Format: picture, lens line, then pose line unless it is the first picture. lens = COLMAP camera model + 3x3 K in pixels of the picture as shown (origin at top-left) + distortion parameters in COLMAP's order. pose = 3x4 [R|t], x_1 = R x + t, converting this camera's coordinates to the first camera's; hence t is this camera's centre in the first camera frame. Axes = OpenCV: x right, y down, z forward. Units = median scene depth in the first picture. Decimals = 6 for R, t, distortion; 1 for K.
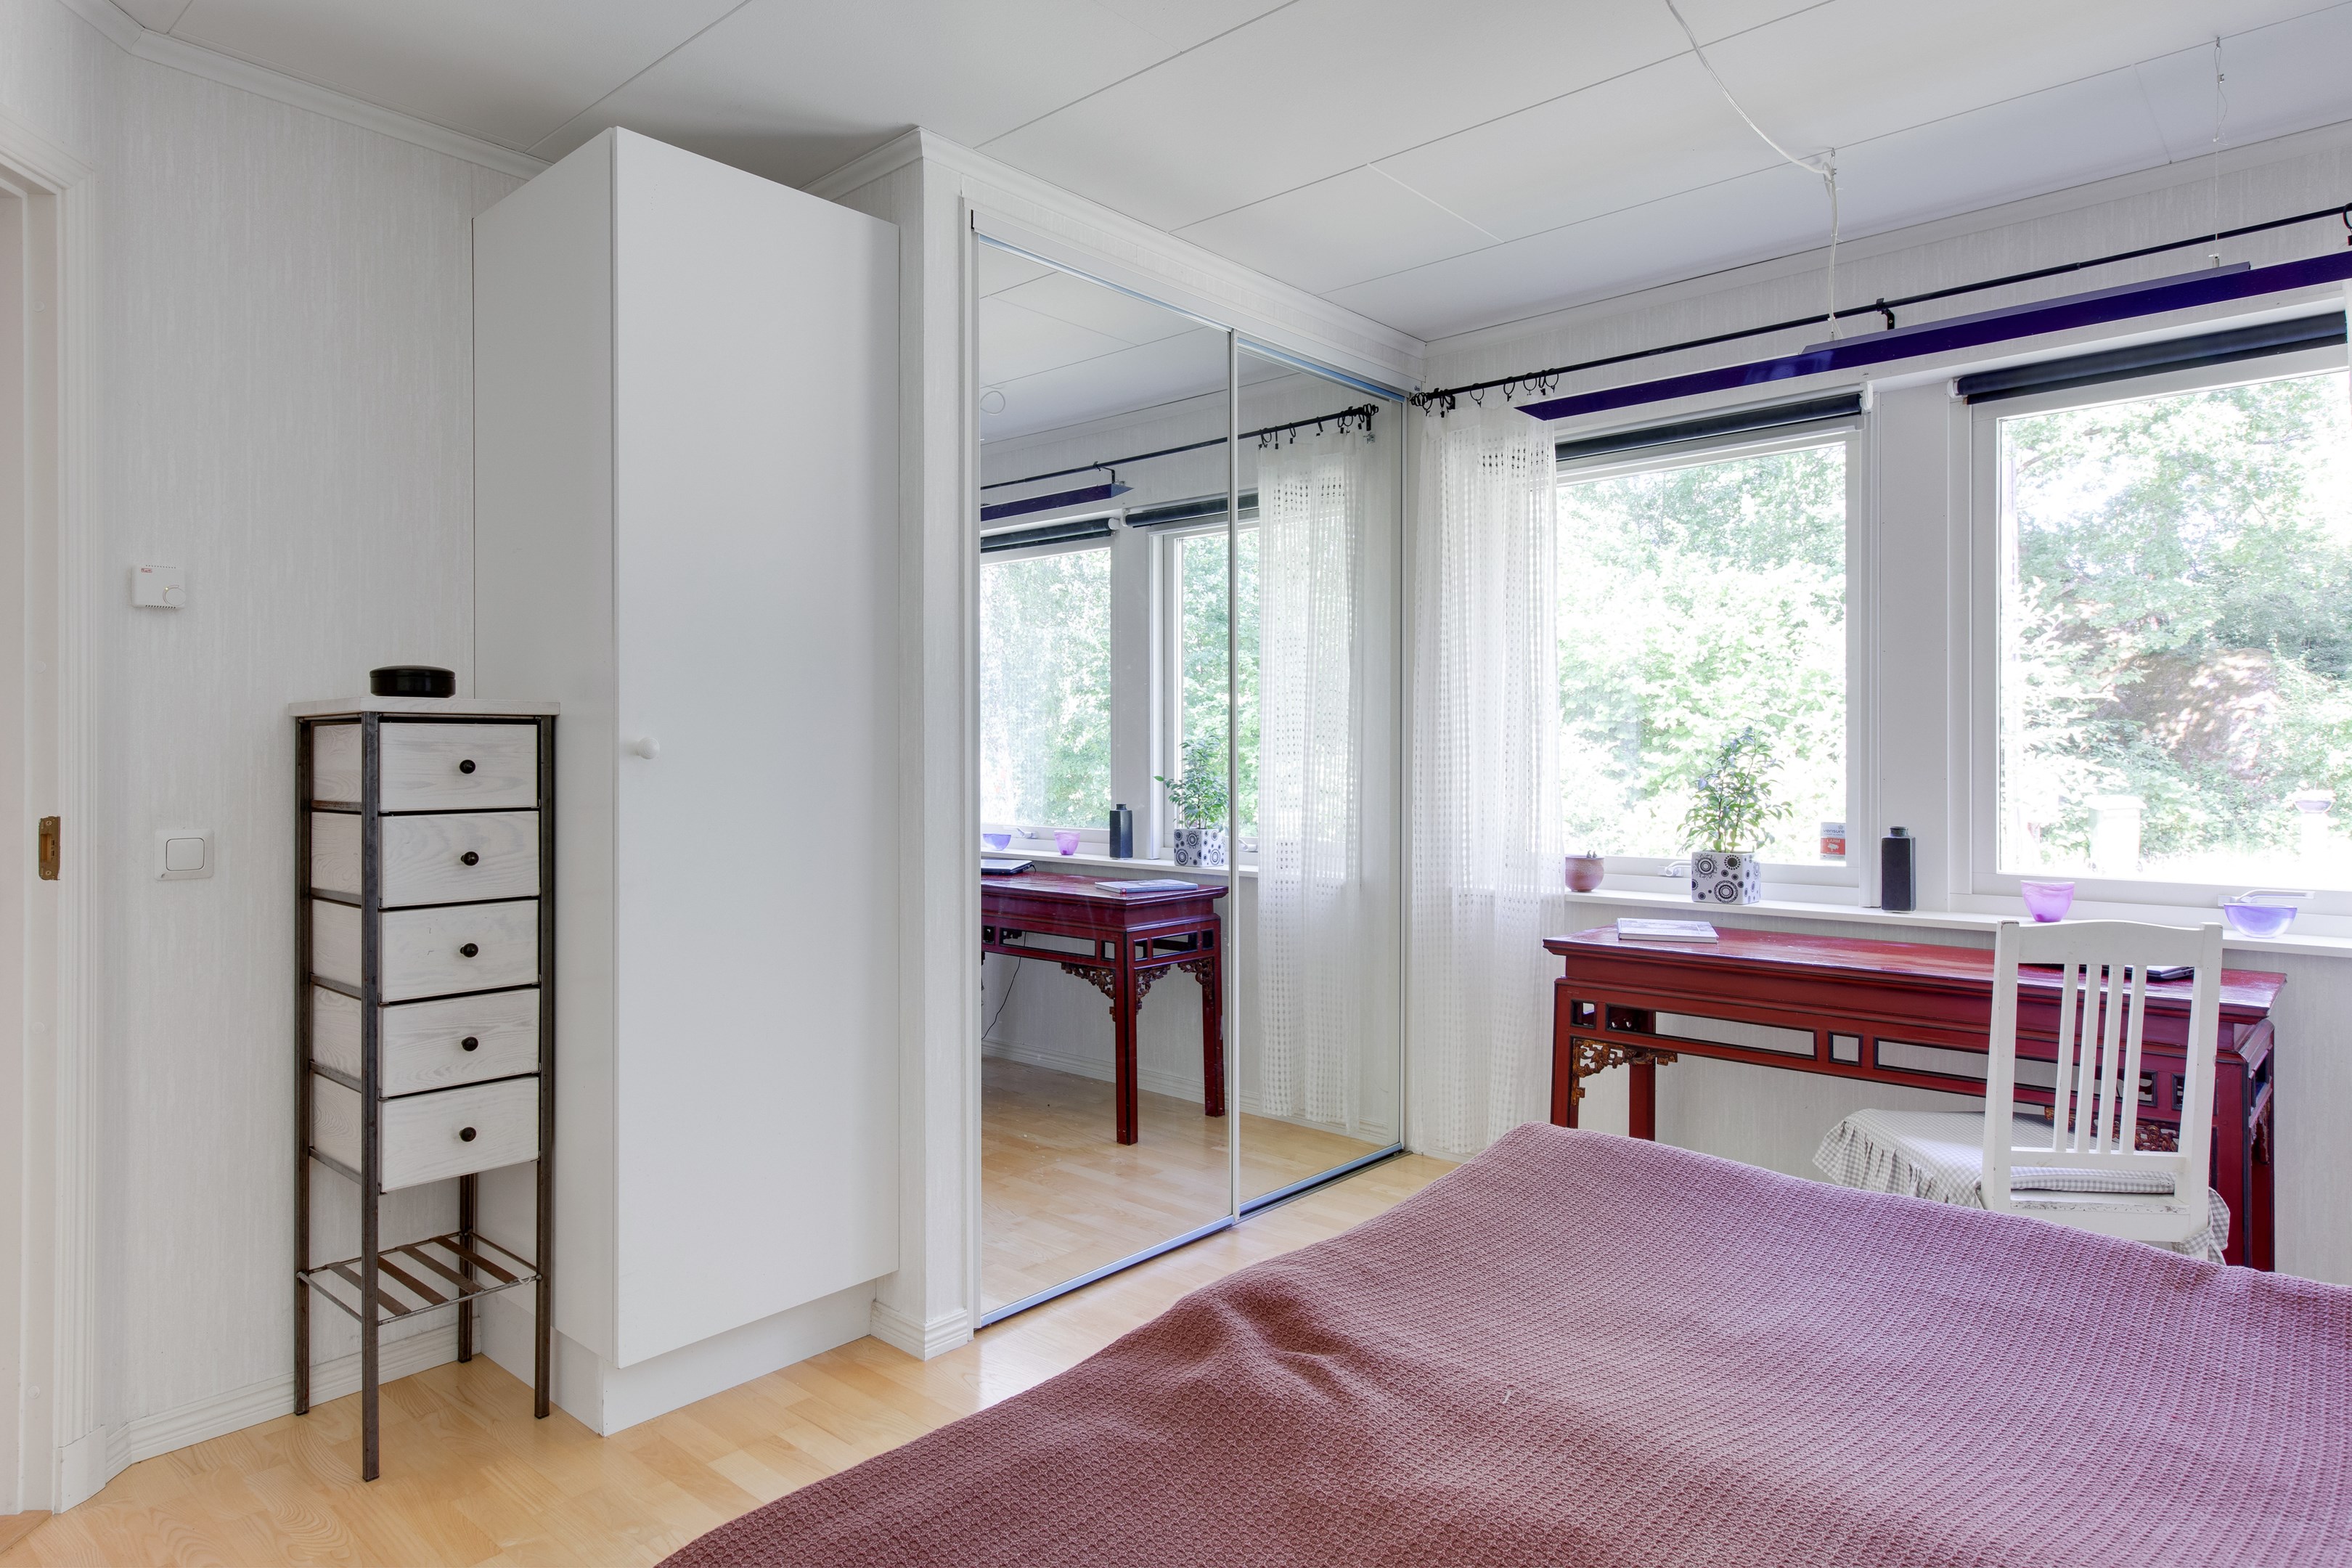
lens RADIAL K [[1382.4, 0, 1169.3], [0, 1382.4, 767.8], [0, 0, 1]] dist [-0.008990, -0.002973]
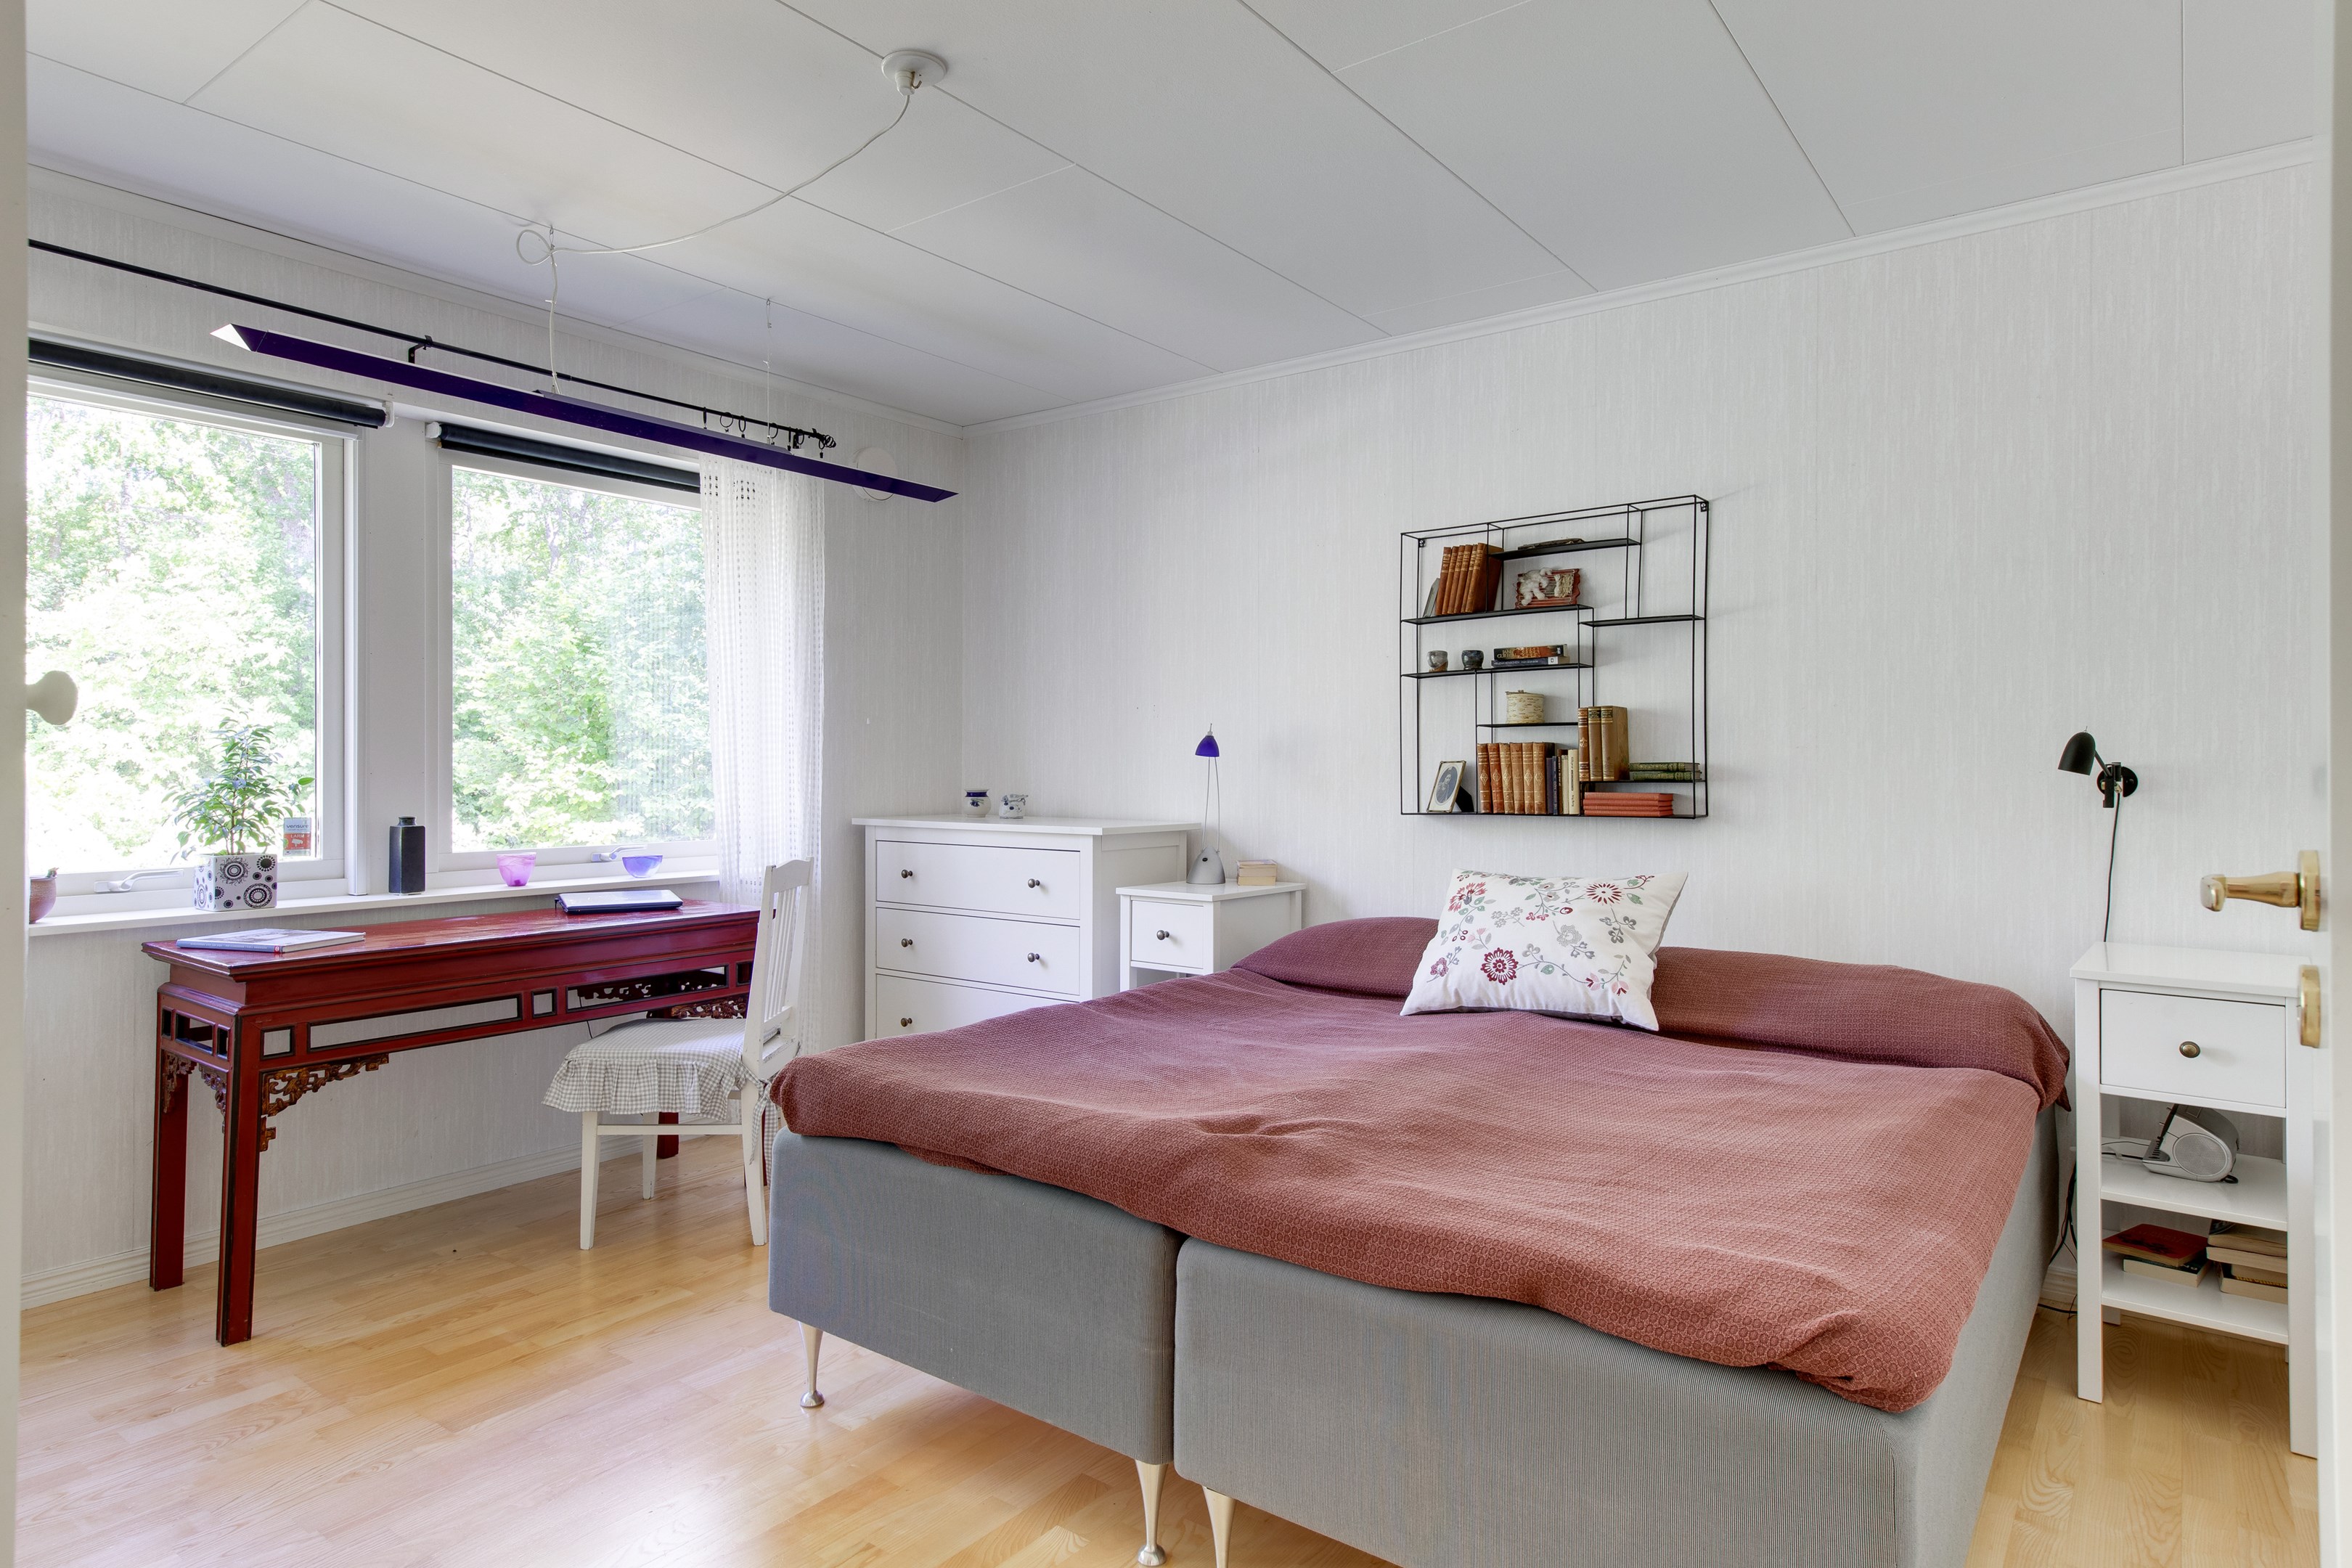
lens RADIAL K [[1270.7, 0, 1163.2], [0, 1270.7, 785.2], [0, 0, 1]] dist [0.003105, 0.000631]
pose [[-0.091657, -0.017211, 0.995642, -0.541113], [-0.000252, 0.999851, 0.017260, -0.000003], [-0.995791, 0.001332, -0.091648, 0.497723]]
